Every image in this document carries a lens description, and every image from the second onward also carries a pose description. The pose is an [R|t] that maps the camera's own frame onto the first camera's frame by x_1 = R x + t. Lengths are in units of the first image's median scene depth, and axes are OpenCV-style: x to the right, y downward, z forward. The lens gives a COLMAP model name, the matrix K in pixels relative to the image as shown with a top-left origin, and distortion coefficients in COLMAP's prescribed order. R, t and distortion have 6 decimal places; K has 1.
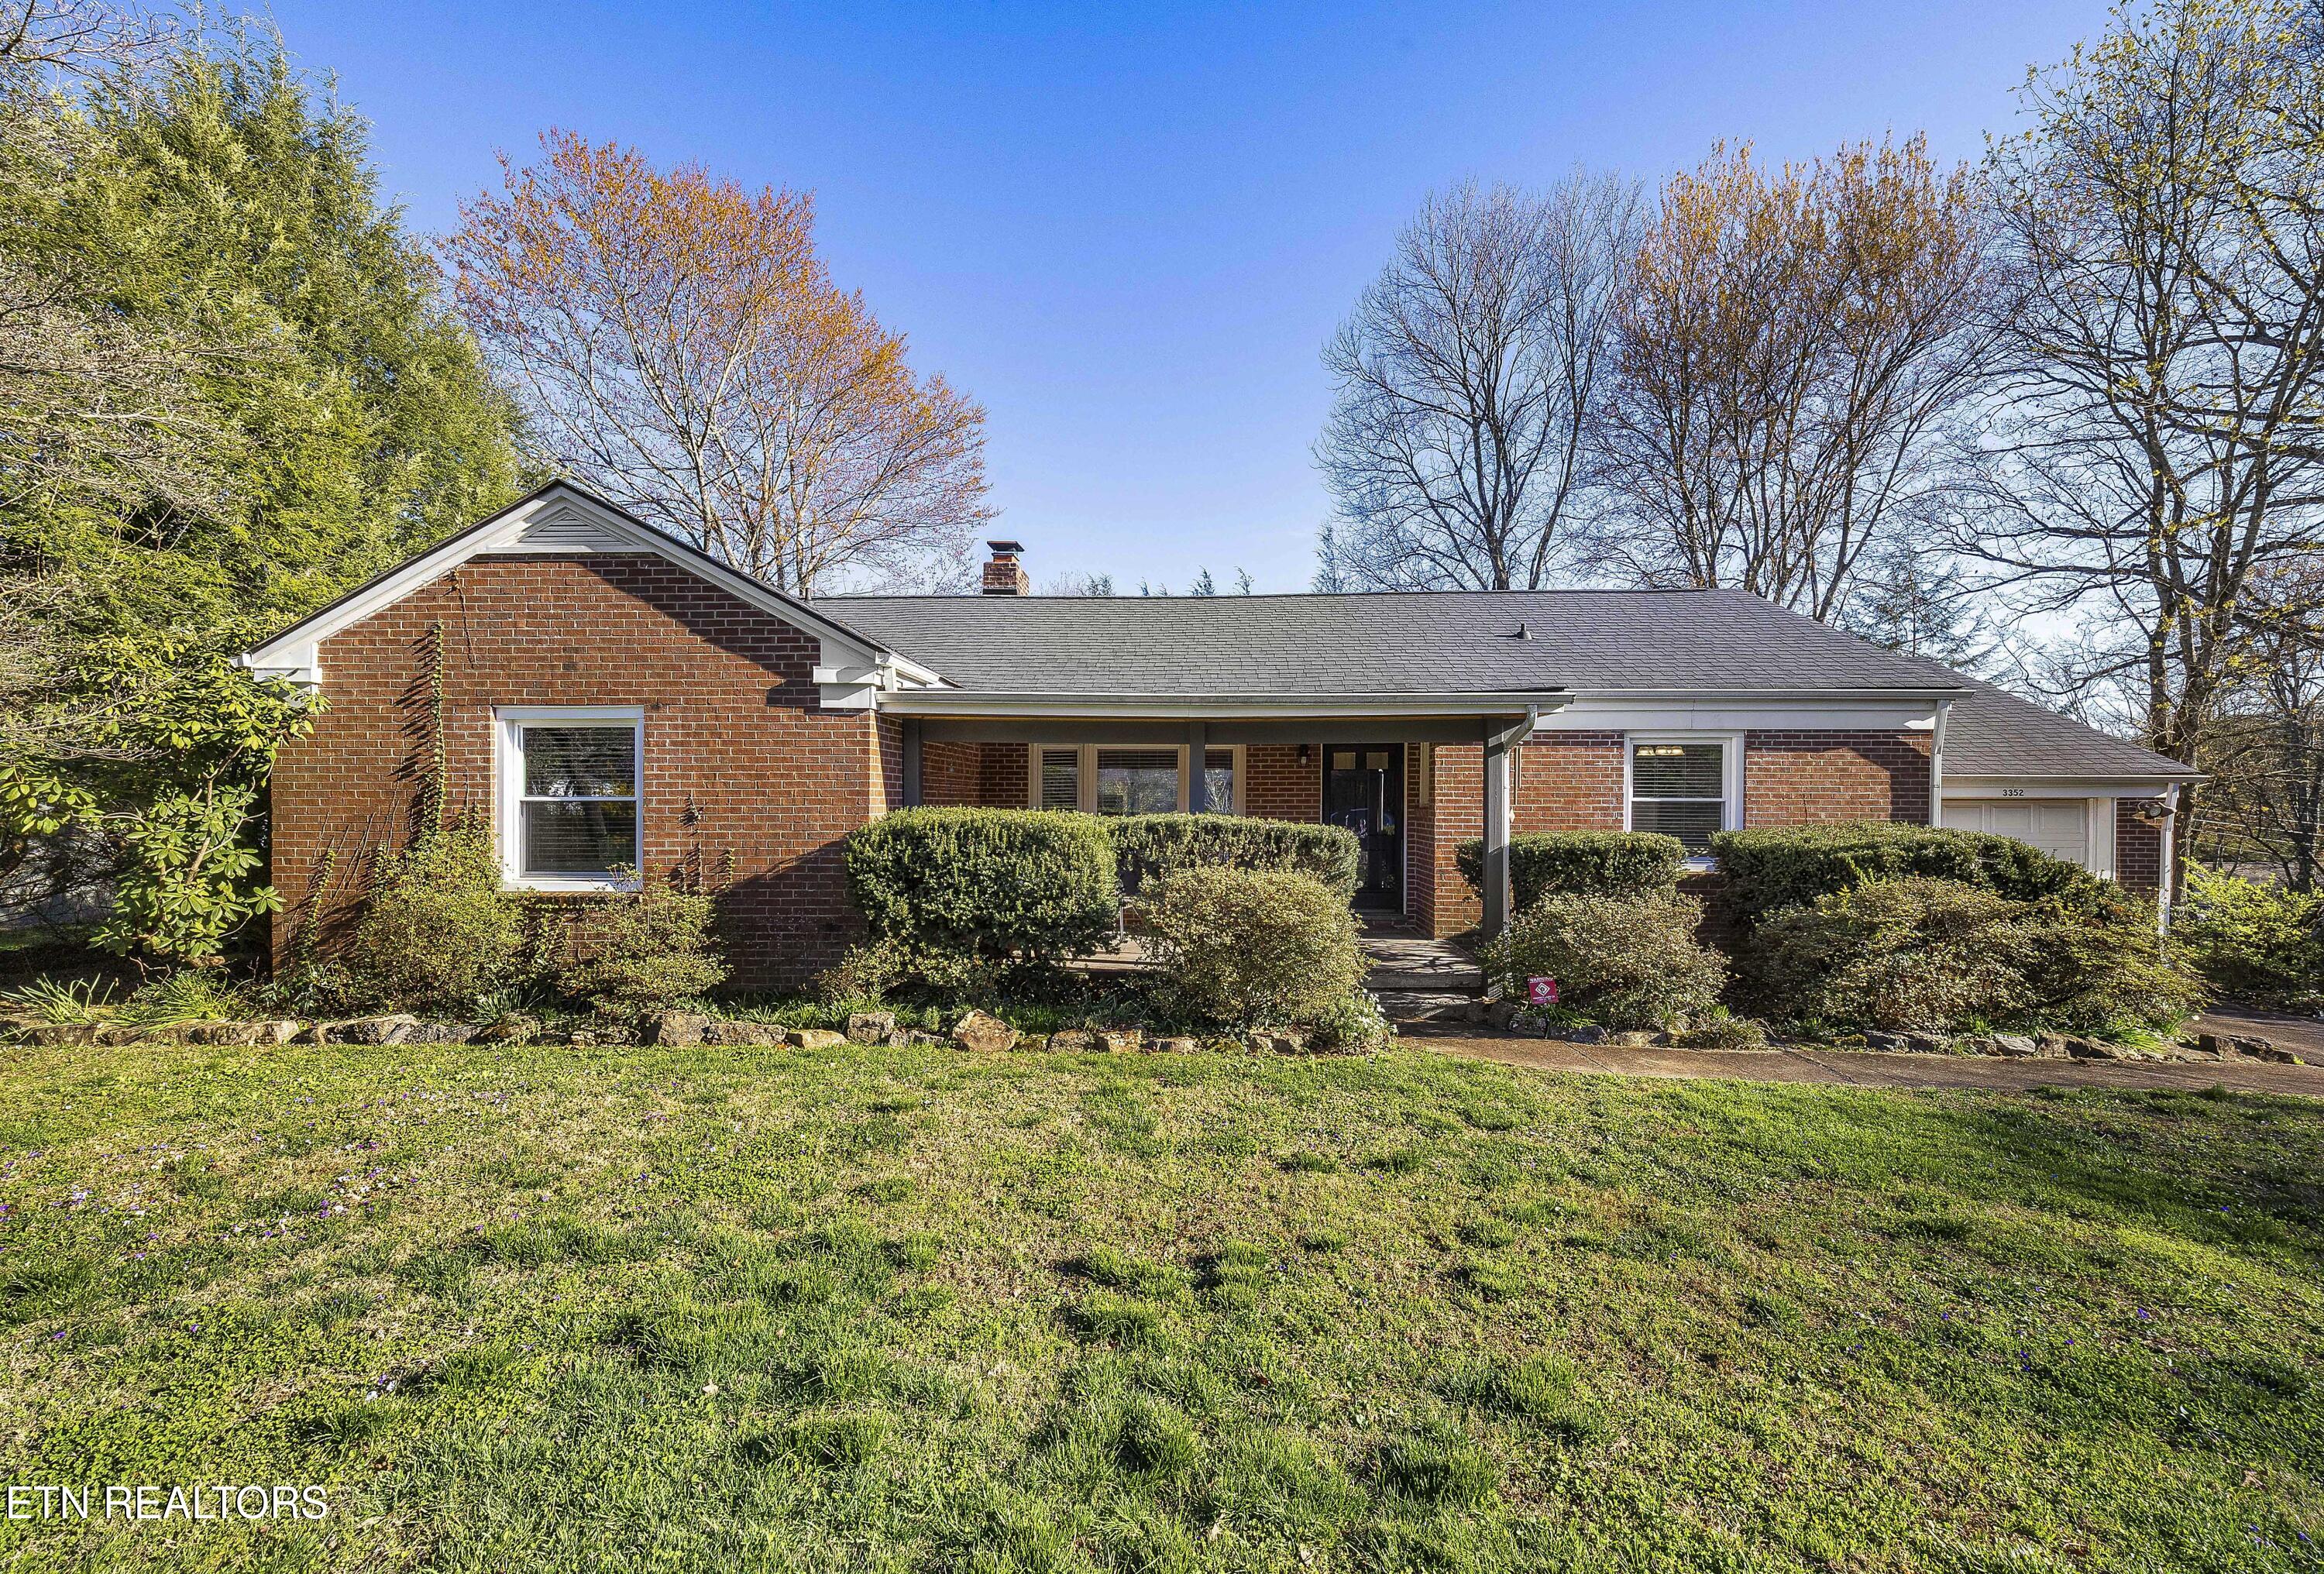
lens RADIAL K [[945.9, 0, 1142.0], [0, 945.9, 830.3], [0, 0, 1]] dist [0.003373, 0.000090]
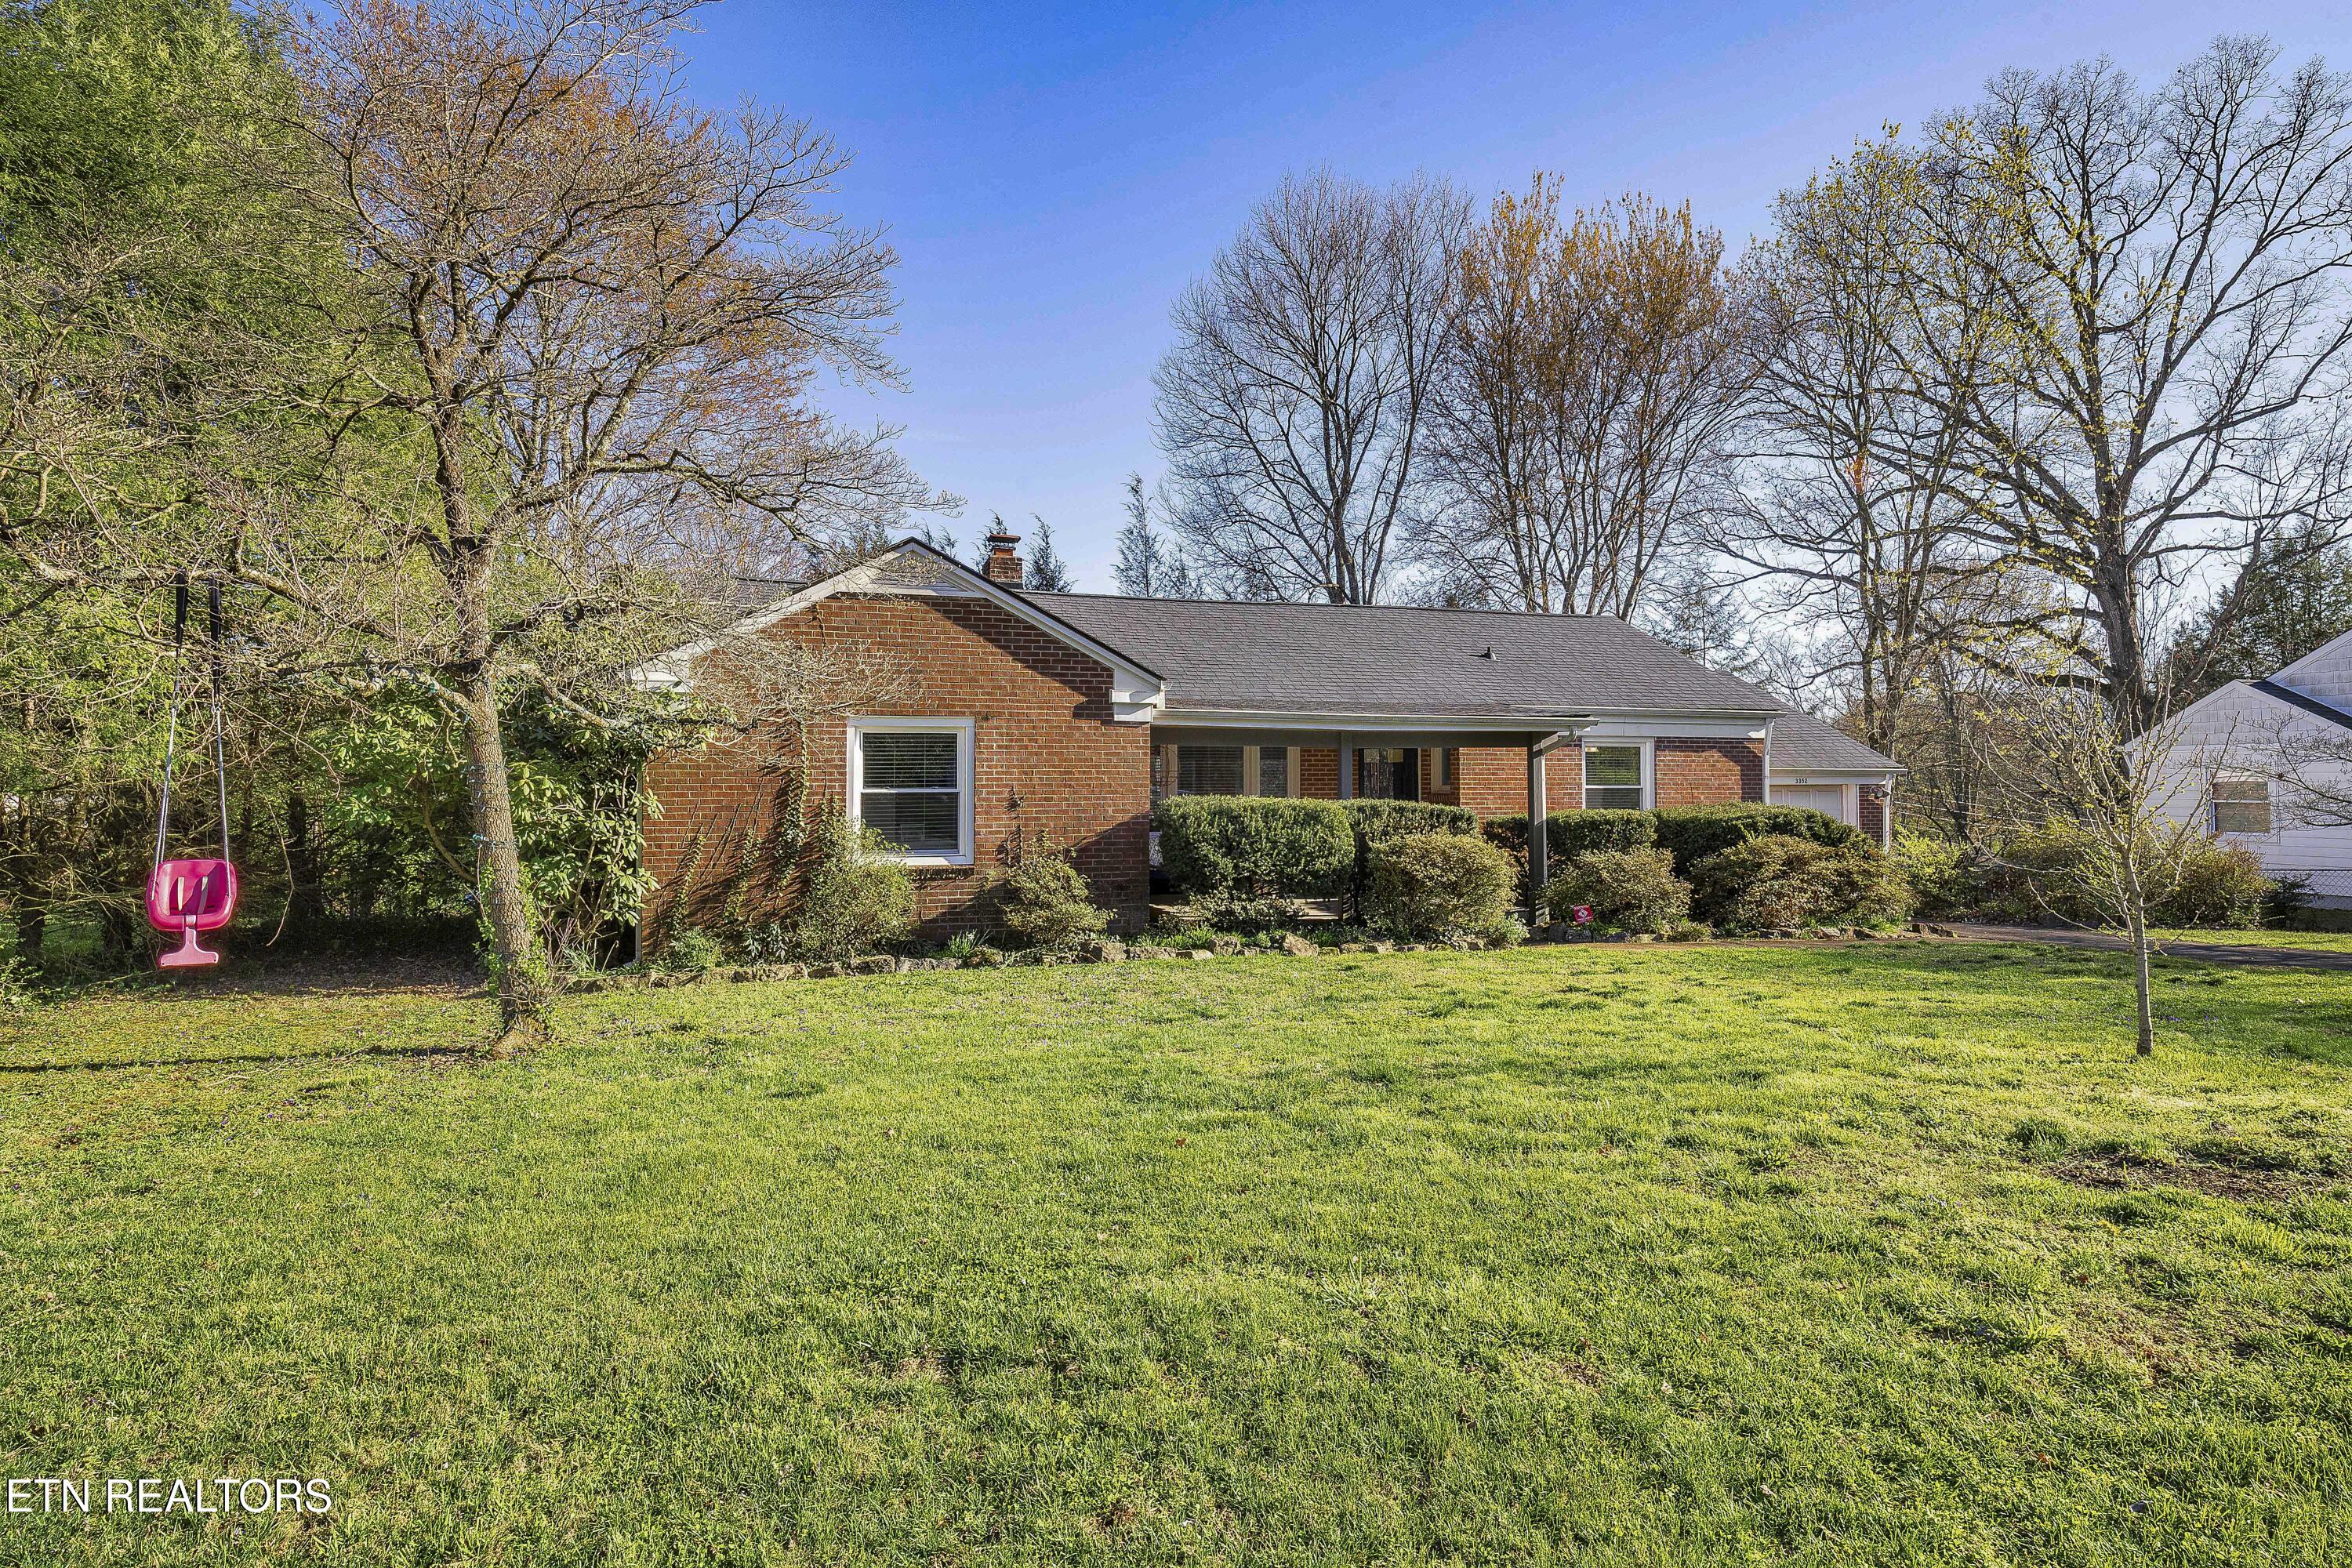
lens RADIAL K [[1276.0, 0, 1176.0], [0, 1276.0, 784.0], [0, 0, 1]] dist [0.025732, 0.000166]
pose [[0.943735, -0.002983, 0.330689, -0.835126], [0.012705, 0.999548, -0.027242, 0.008356], [-0.330458, 0.029910, 0.943347, -0.697539]]
